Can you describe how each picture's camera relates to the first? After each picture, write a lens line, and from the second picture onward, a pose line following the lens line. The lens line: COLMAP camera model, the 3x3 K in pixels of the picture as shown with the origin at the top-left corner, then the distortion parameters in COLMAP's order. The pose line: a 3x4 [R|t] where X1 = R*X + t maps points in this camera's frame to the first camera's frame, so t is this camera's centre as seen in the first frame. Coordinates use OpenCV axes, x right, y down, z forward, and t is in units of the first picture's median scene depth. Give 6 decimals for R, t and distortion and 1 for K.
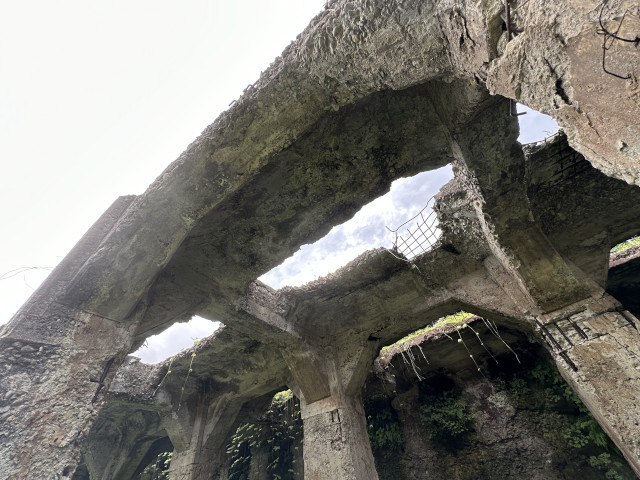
lens RADIAL K [[257.4, 0, 319.8], [0, 257.4, 238.9], [0, 0, 1]] dist [-0.000183, -0.000059]
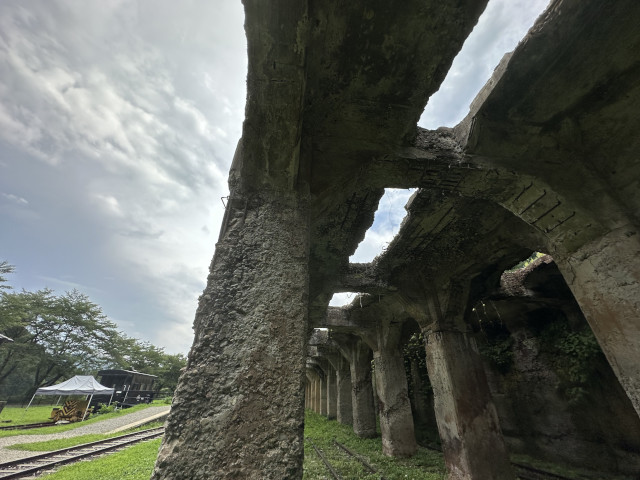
lens RADIAL K [[257.4, 0, 319.8], [0, 257.4, 240.8], [0, 0, 1]] dist [-0.000183, -0.000059]
pose [[0.691774, -0.262693, -0.672637, 1.019780], [0.462198, 0.876756, 0.132937, -0.509800], [0.554817, -0.402854, 0.727933, -0.331672]]
